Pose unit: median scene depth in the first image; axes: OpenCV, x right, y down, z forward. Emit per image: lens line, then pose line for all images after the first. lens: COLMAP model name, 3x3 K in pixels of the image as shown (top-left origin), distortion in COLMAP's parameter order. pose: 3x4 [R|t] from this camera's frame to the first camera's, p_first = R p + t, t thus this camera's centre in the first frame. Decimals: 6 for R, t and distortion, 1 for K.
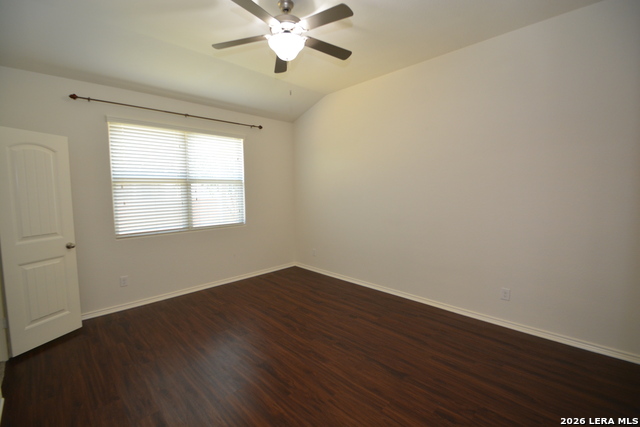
lens RADIAL K [[287.7, 0, 314.9], [0, 287.7, 215.2], [0, 0, 1]] dist [-0.004859, -0.000919]
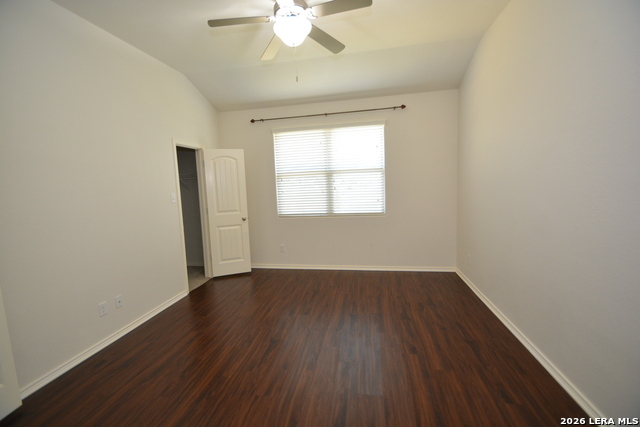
lens RADIAL K [[287.7, 0, 317.4], [0, 287.7, 215.8], [0, 0, 1]] dist [-0.004859, -0.000919]
pose [[0.551386, 0.081766, -0.830234, 0.511258], [-0.037544, 0.996609, 0.073217, -0.030604], [0.833405, -0.009201, 0.552586, 0.345143]]
